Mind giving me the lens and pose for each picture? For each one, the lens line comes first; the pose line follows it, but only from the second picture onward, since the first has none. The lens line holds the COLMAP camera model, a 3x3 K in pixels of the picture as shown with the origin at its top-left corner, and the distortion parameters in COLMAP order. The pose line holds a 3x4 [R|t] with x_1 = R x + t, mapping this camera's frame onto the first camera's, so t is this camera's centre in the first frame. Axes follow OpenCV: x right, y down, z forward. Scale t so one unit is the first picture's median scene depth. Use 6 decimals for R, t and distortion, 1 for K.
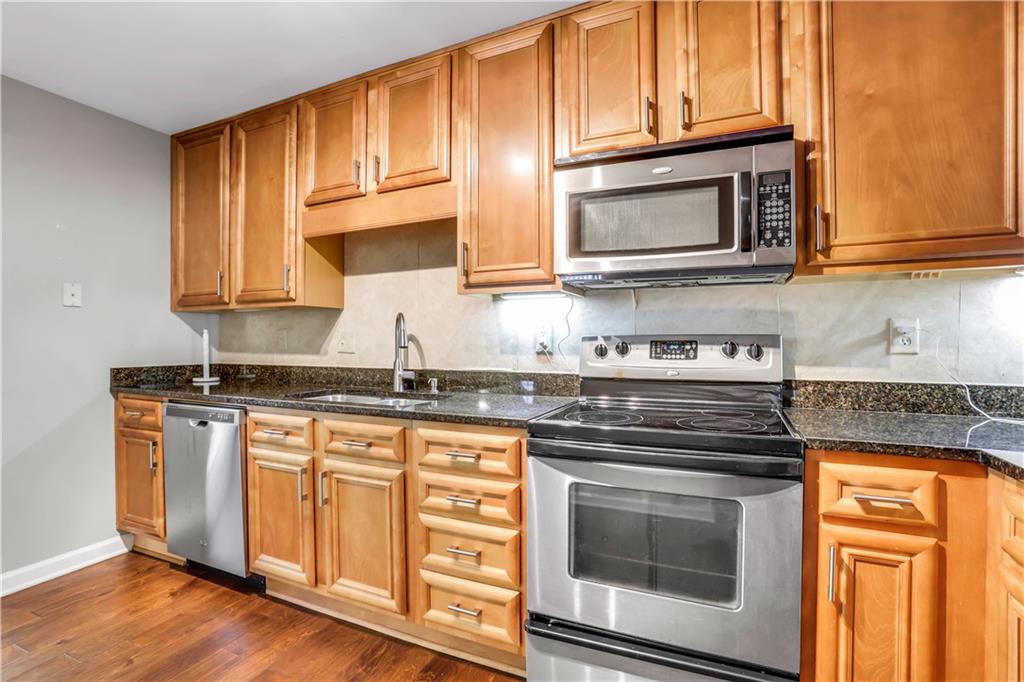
lens RADIAL K [[492.5, 0, 505.5], [0, 492.5, 340.9], [0, 0, 1]] dist [-0.039754, 0.012644]
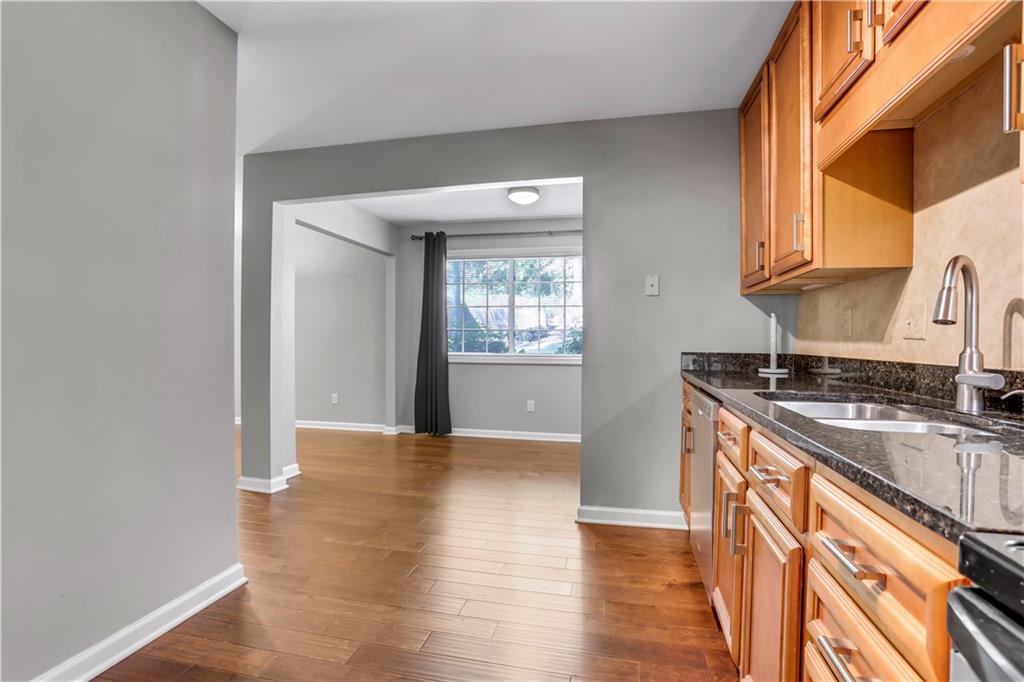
lens RADIAL K [[492.5, 0, 513.0], [0, 492.5, 349.4], [0, 0, 1]] dist [-0.039754, 0.012644]
pose [[0.232629, 0.025065, -0.972242, 0.172737], [-0.012500, 0.999662, 0.022781, 0.036420], [0.972485, 0.006853, 0.232864, 0.466110]]
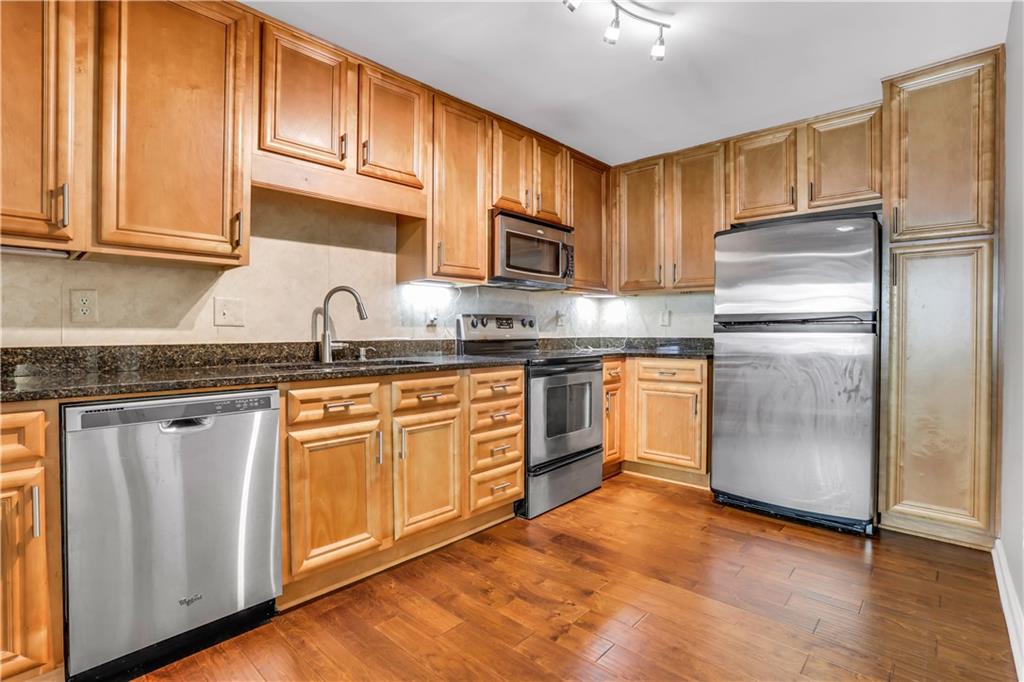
lens RADIAL K [[492.5, 0, 504.1], [0, 492.5, 334.5], [0, 0, 1]] dist [-0.039754, 0.012644]
pose [[0.300378, -0.000902, 0.953820, -1.187589], [0.008502, 0.999962, -0.001732, 0.053798], [-0.953782, 0.008629, 0.300374, 0.387966]]
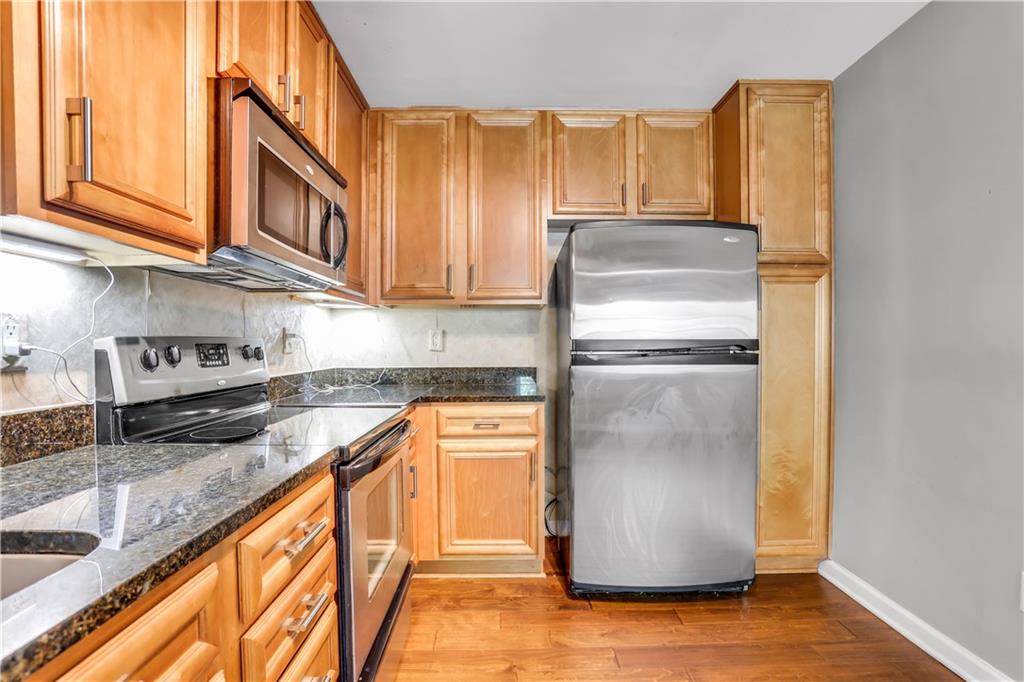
lens RADIAL K [[492.5, 0, 510.8], [0, 492.5, 353.1], [0, 0, 1]] dist [-0.039754, 0.012644]
pose [[-0.450591, -0.010267, 0.892671, -0.535058], [0.017612, 0.999637, 0.020388, 0.005783], [-0.892557, 0.024909, -0.450247, 0.783122]]
